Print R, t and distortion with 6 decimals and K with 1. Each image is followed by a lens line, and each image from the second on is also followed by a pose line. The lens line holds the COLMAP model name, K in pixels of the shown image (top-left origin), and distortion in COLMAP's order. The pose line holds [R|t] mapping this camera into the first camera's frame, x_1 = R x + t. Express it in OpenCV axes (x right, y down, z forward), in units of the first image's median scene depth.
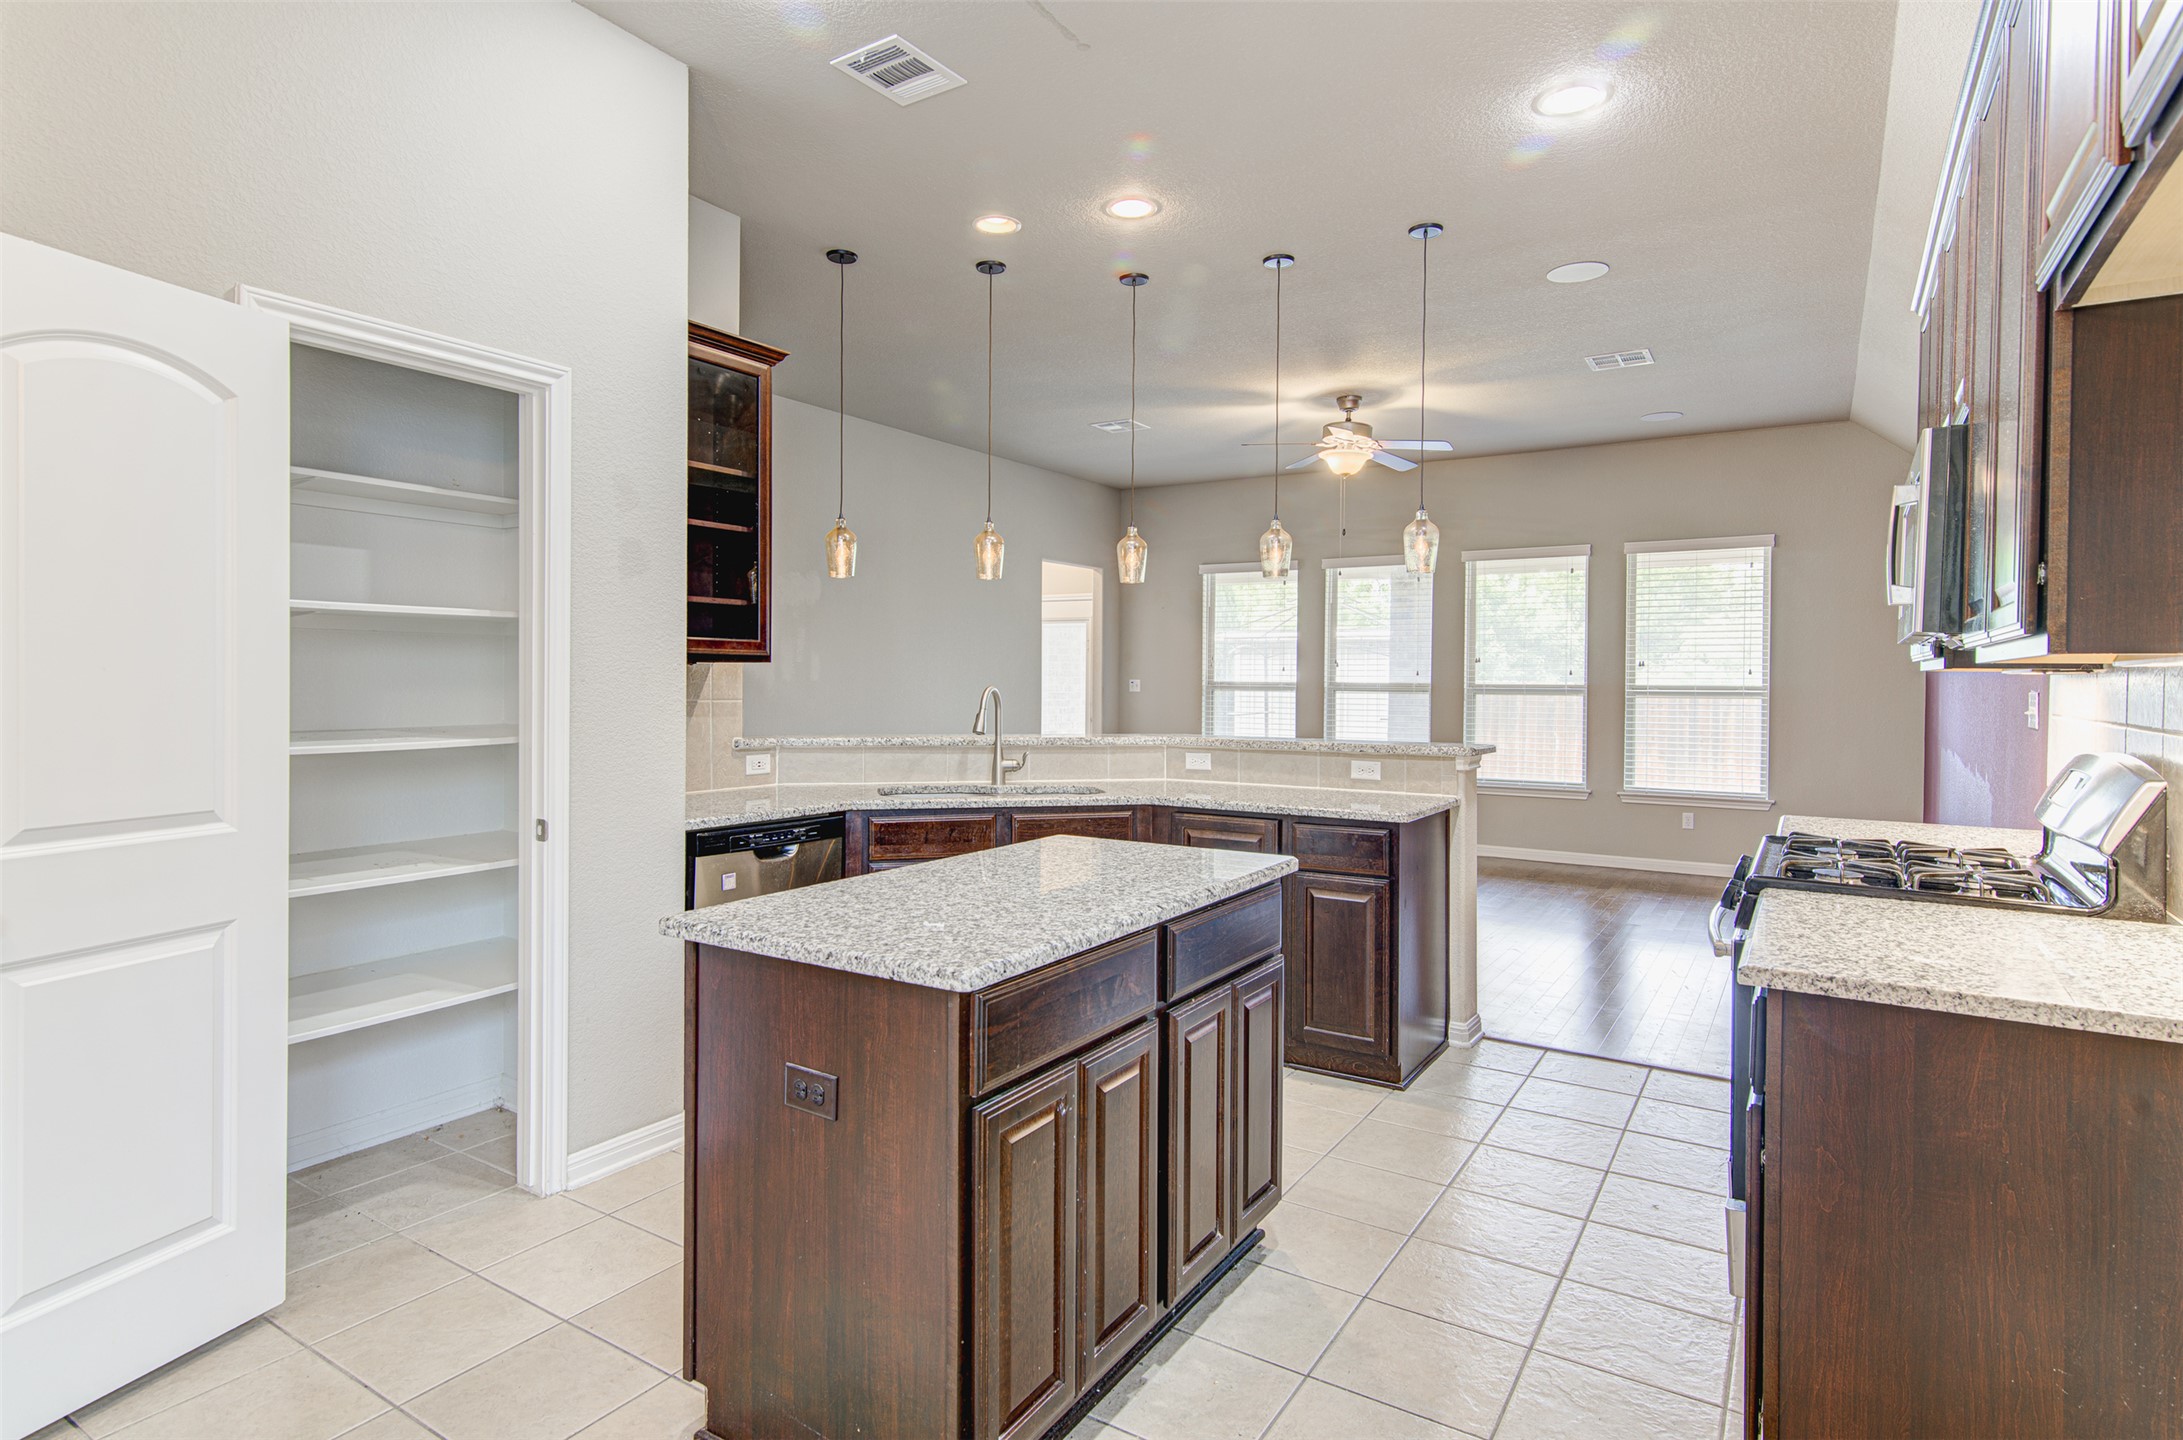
lens RADIAL K [[1142.6, 0, 1061.4], [0, 1142.6, 694.6], [0, 0, 1]] dist [0.010580, -0.001562]
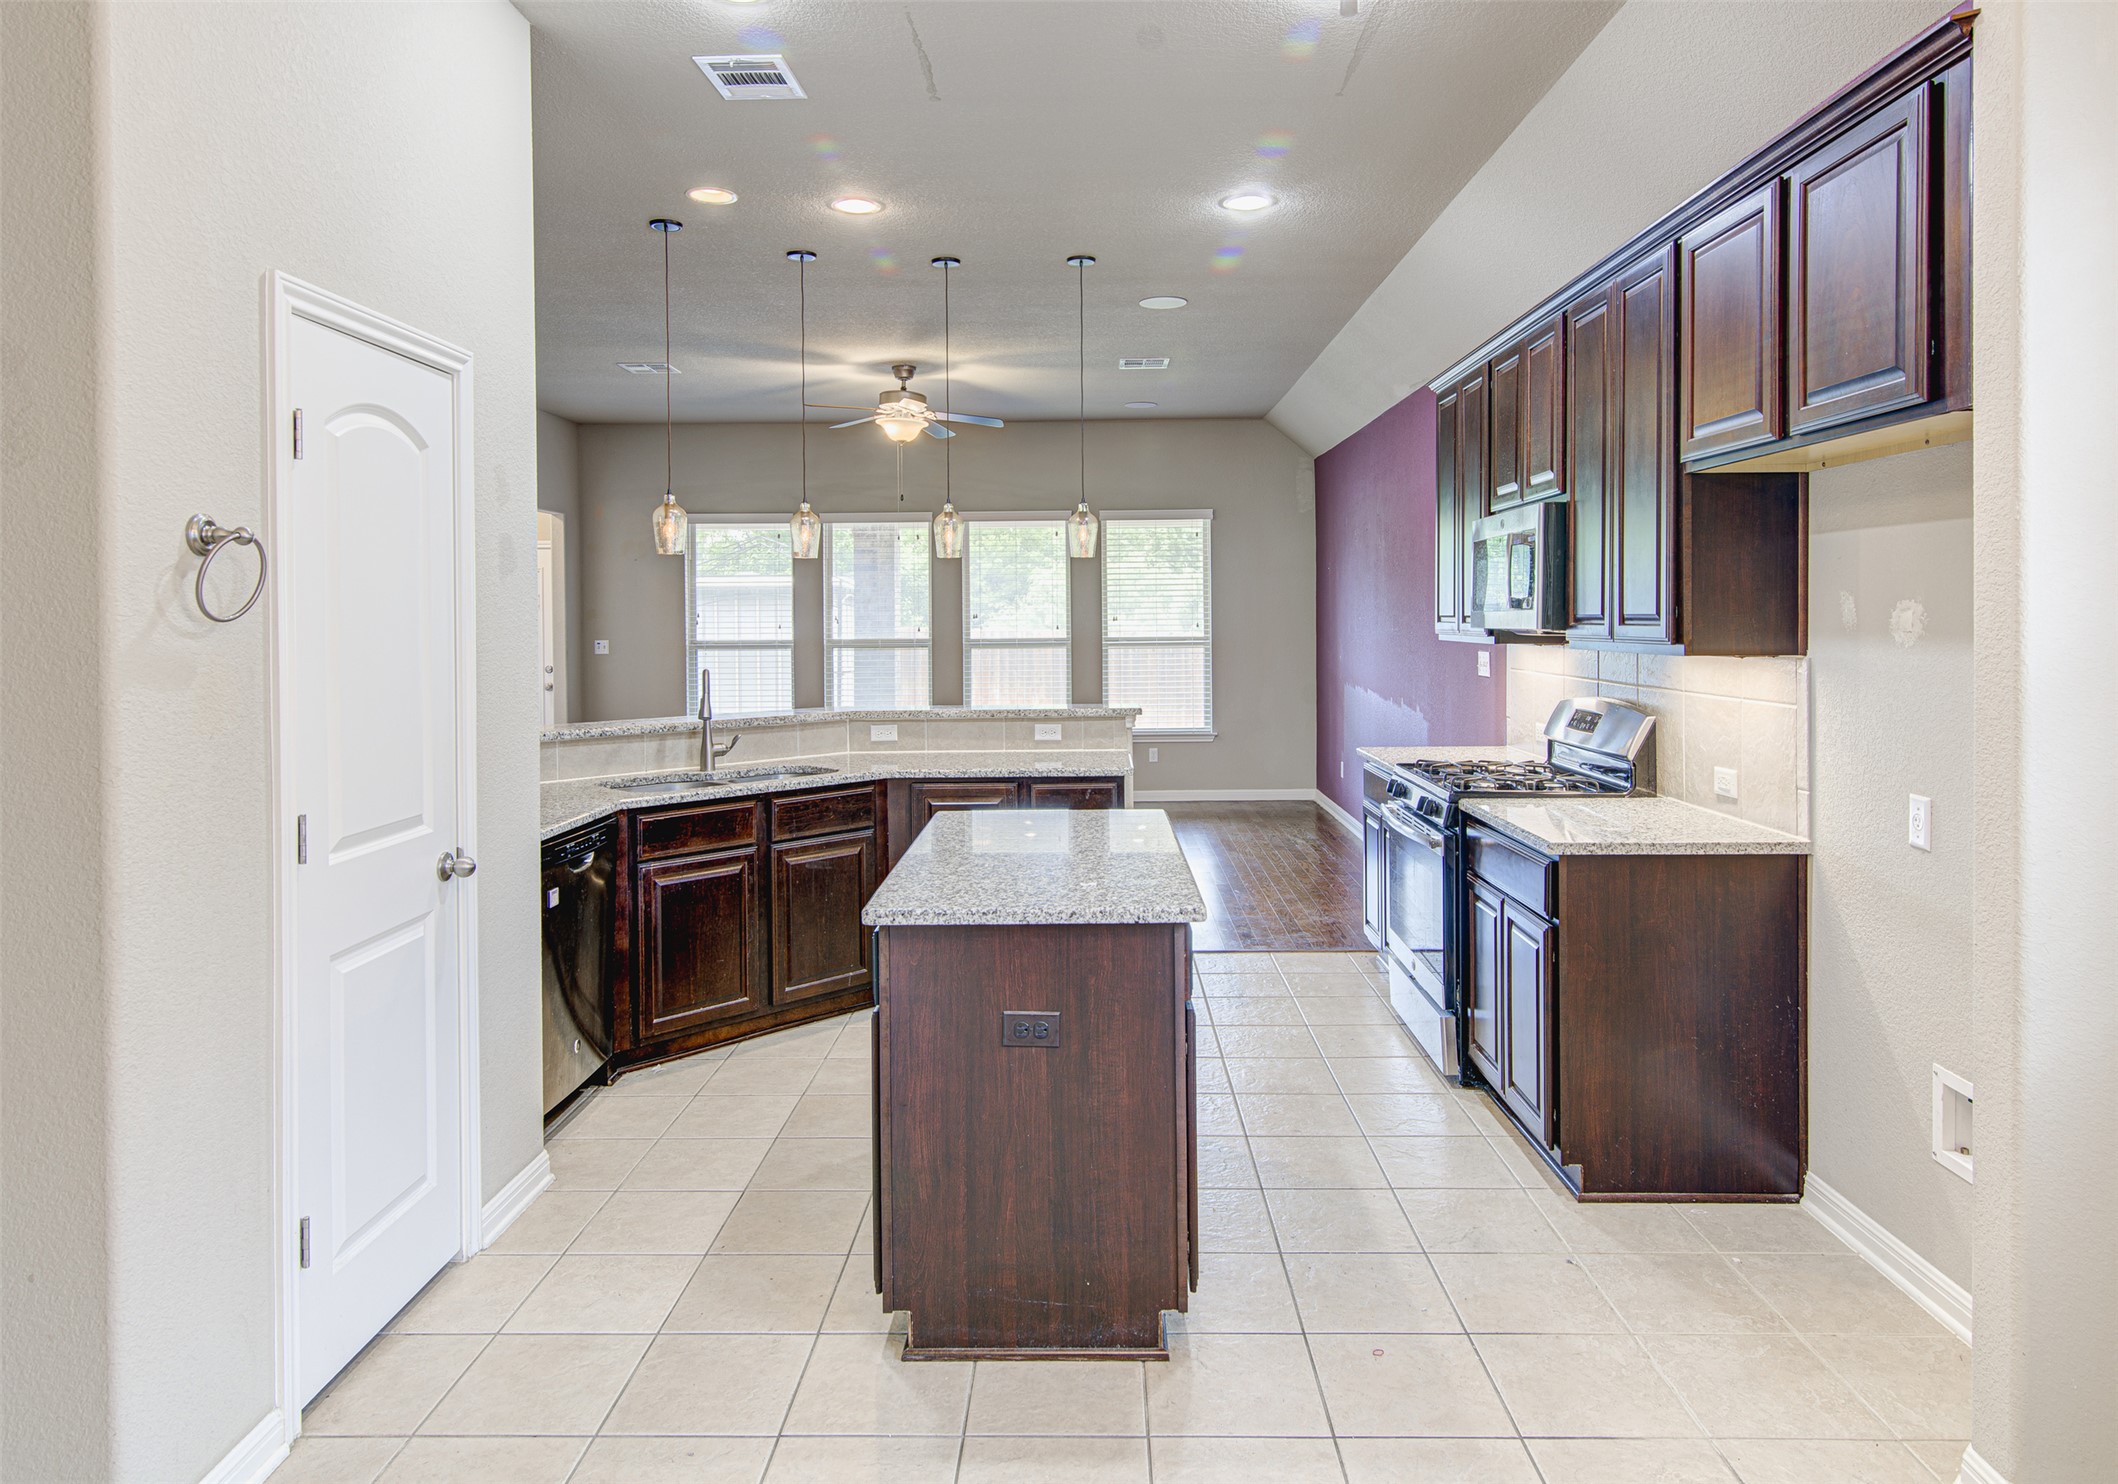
lens RADIAL K [[1297.2, 0, 1053.9], [0, 1297.2, 631.7], [0, 0, 1]] dist [0.005244, 0.002948]
pose [[0.849065, -0.021127, 0.527865, -0.379422], [0.022531, 0.999739, 0.003772, -0.035542], [-0.527807, 0.008691, 0.849320, -0.084154]]
